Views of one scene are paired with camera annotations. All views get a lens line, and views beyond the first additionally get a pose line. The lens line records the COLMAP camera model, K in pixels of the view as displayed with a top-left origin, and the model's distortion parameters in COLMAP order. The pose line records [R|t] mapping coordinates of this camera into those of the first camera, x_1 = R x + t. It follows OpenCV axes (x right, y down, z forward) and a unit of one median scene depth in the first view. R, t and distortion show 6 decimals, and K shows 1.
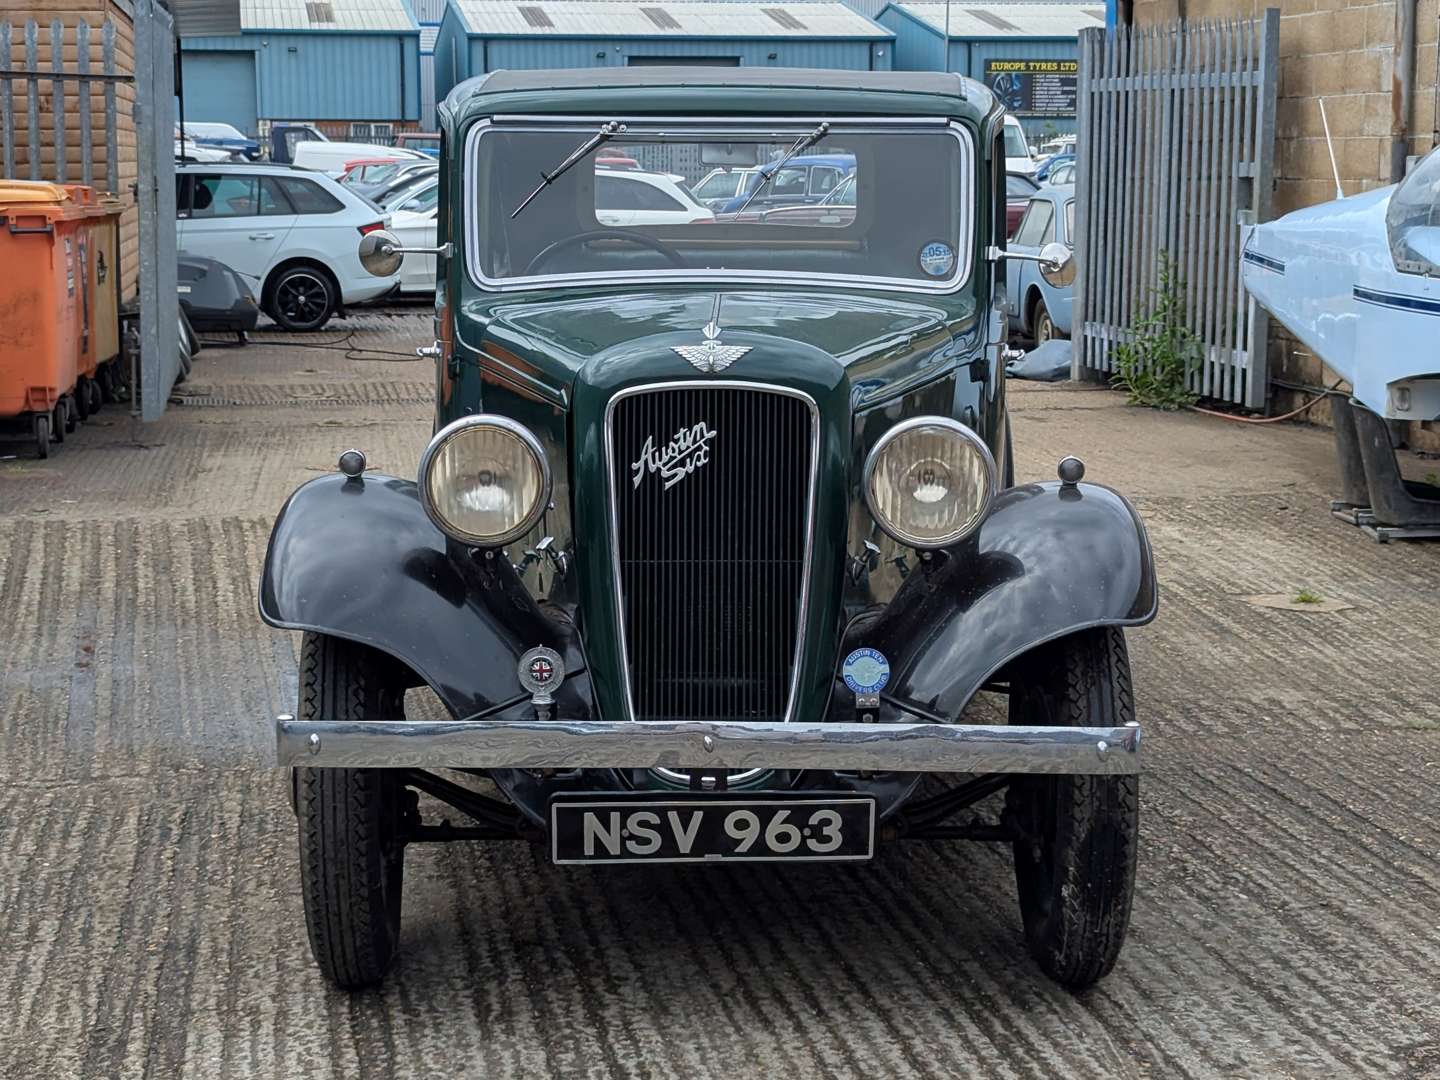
lens RADIAL K [[2755.0, 0, 737.1], [0, 2755.0, 522.5], [0, 0, 1]] dist [0.409707, -2.724841]
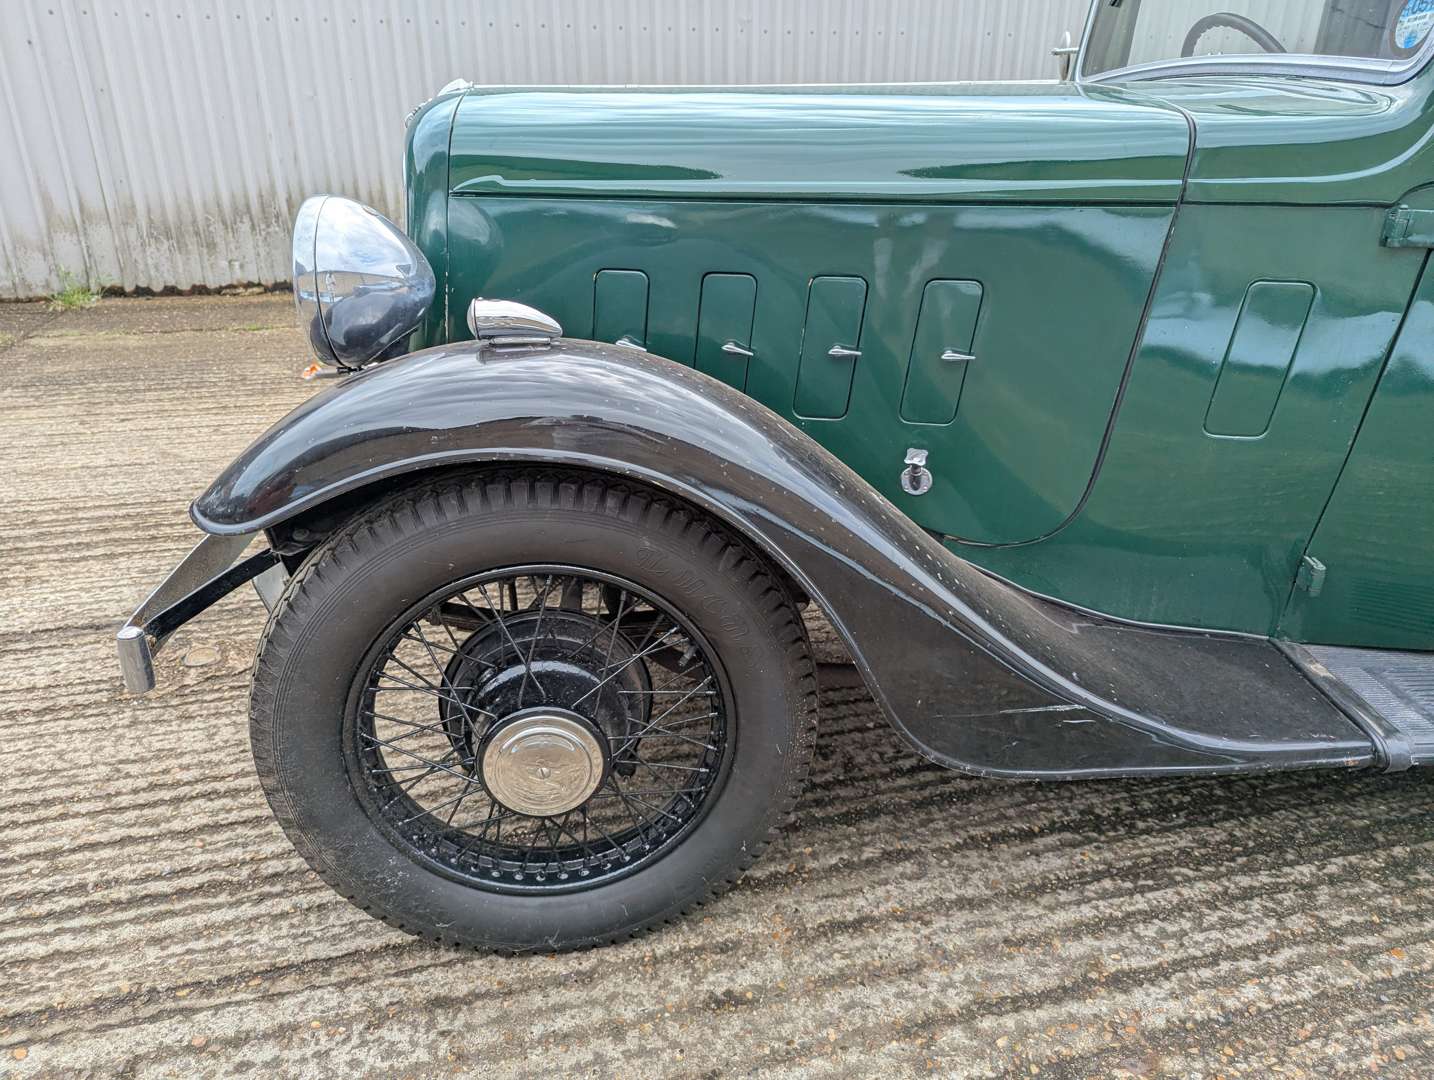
lens RADIAL K [[1002.5, 0, 708.3], [0, 1002.5, 551.6], [0, 0, 1]] dist [0.054841, -0.044262]
pose [[0.084123, 0.398100, -0.913477, 0.376157], [-0.133281, 0.912984, 0.385612, -0.070253], [0.987502, 0.089310, 0.129863, 1.058843]]
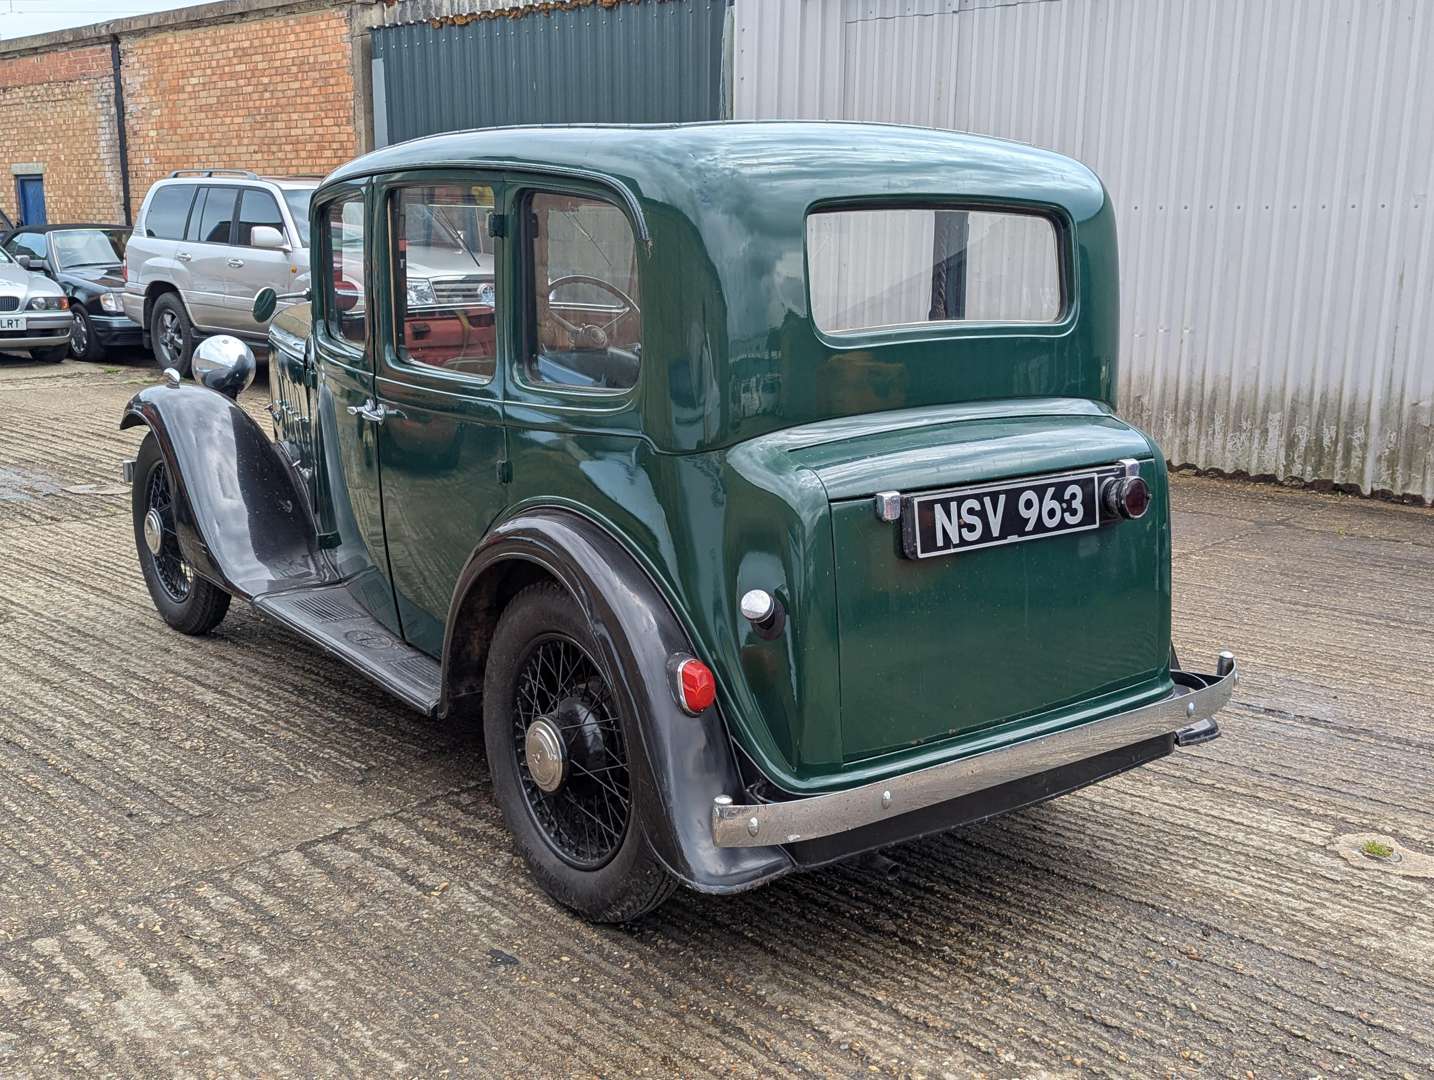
lens RADIAL K [[1456.6, 0, 714.2], [0, 1456.6, 545.3], [0, 0, 1]] dist [0.061245, -0.046023]
pose [[-0.798519, 0.114956, -0.590891, 0.461959], [-0.094176, 0.945653, 0.311242, -0.278118], [0.594557, 0.304180, -0.744296, 2.123284]]
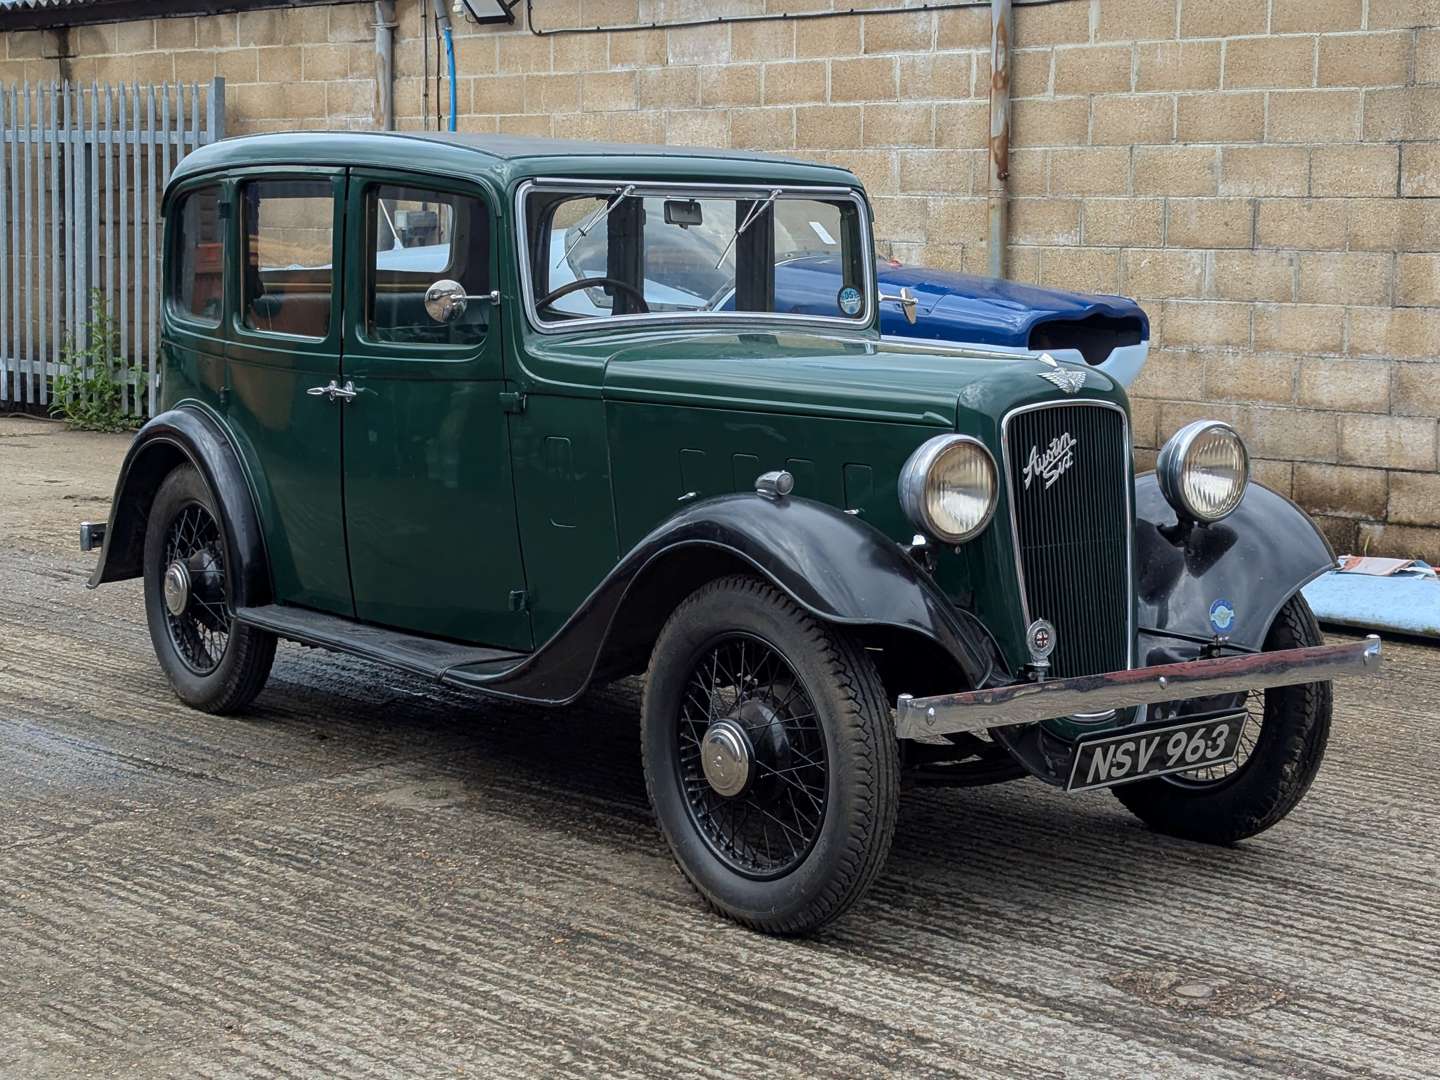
lens RADIAL K [[2435.1, 0, 814.9], [0, 2435.1, 508.8], [0, 0, 1]] dist [0.216233, -0.938831]
pose [[0.786153, -0.062955, 0.614817, -0.779478], [0.066539, 0.997638, 0.017072, -0.028242], [-0.614440, 0.027488, 0.788485, 0.195698]]
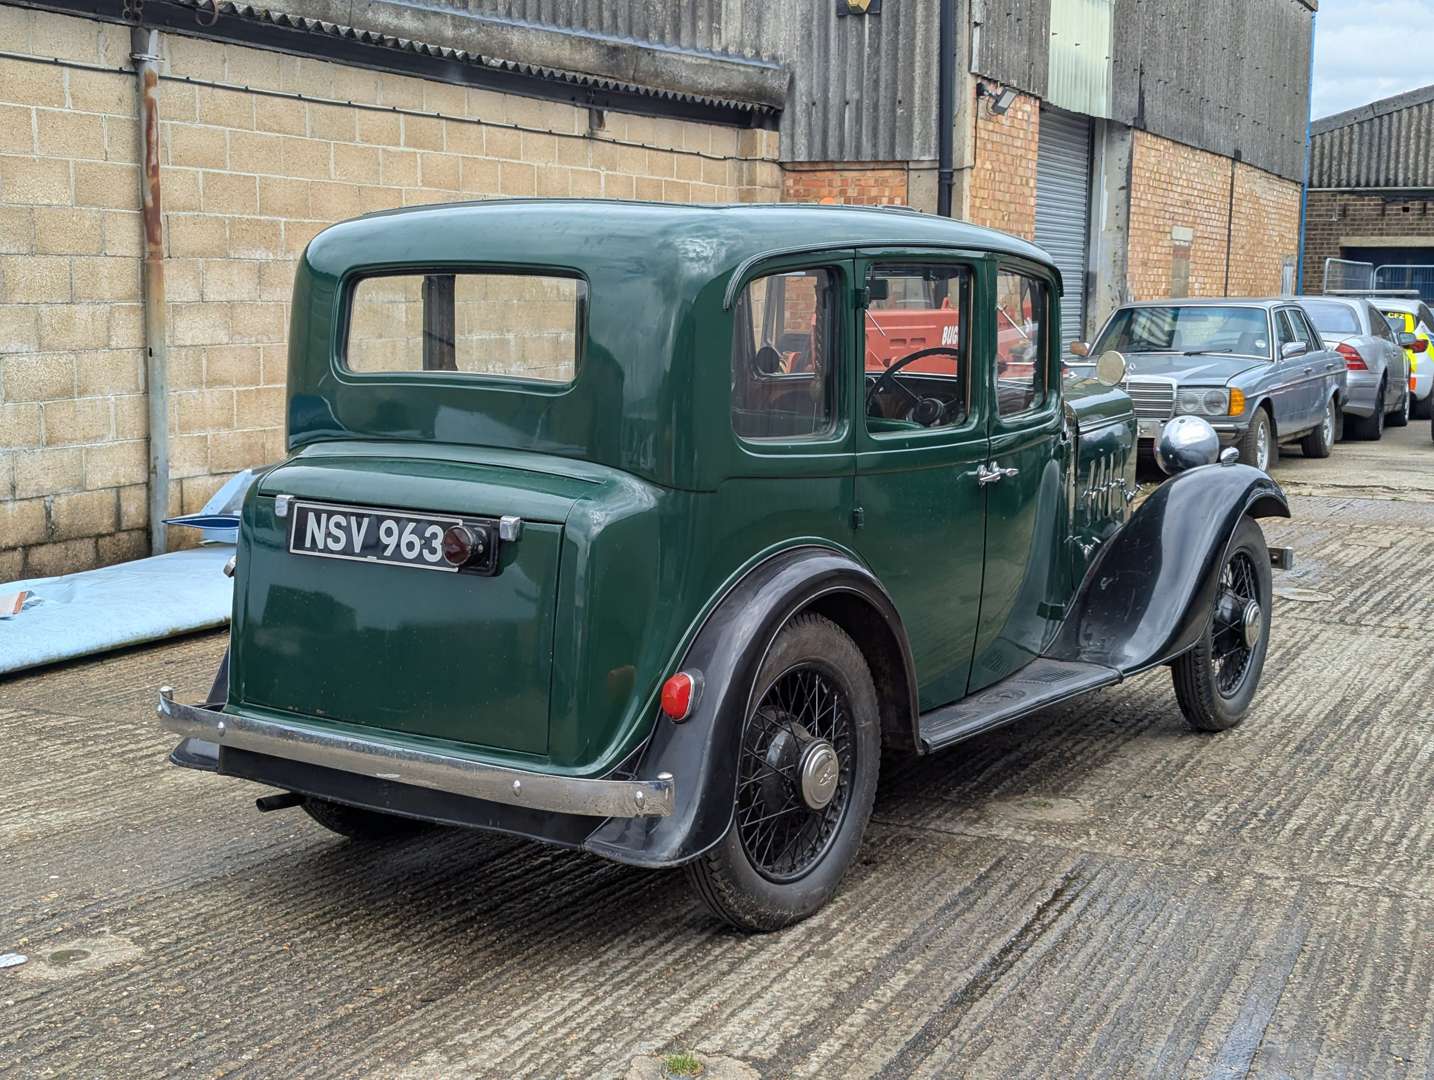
lens RADIAL K [[1986.7, 0, 695.6], [0, 1986.7, 532.6], [0, 0, 1]] dist [0.141756, -0.408310]
pose [[-0.808846, -0.081614, 0.582330, -0.670948], [0.065872, 0.971511, 0.227654, -0.318538], [-0.584320, 0.222496, -0.780427, 2.384531]]
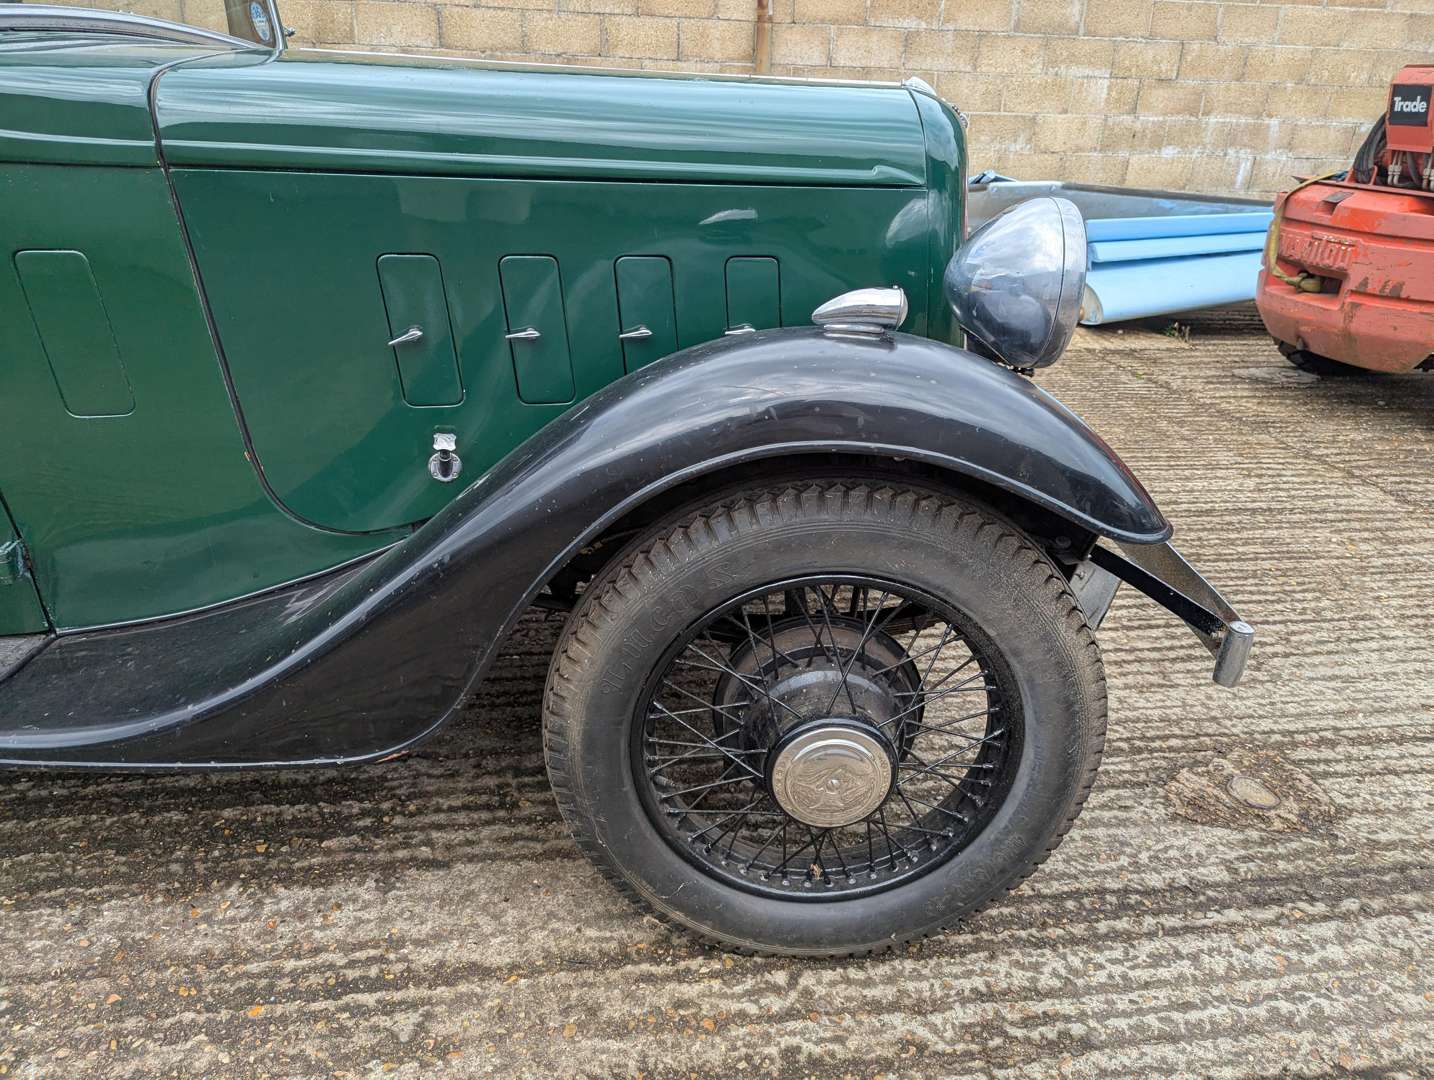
lens RADIAL K [[1002.7, 0, 715.1], [0, 1002.7, 539.1], [0, 0, 1]] dist [0.045389, -0.033451]
pose [[0.021196, -0.396332, 0.917862, -0.387671], [0.093236, 0.914851, 0.392879, -0.070889], [-0.995418, 0.077250, 0.056344, 1.066644]]
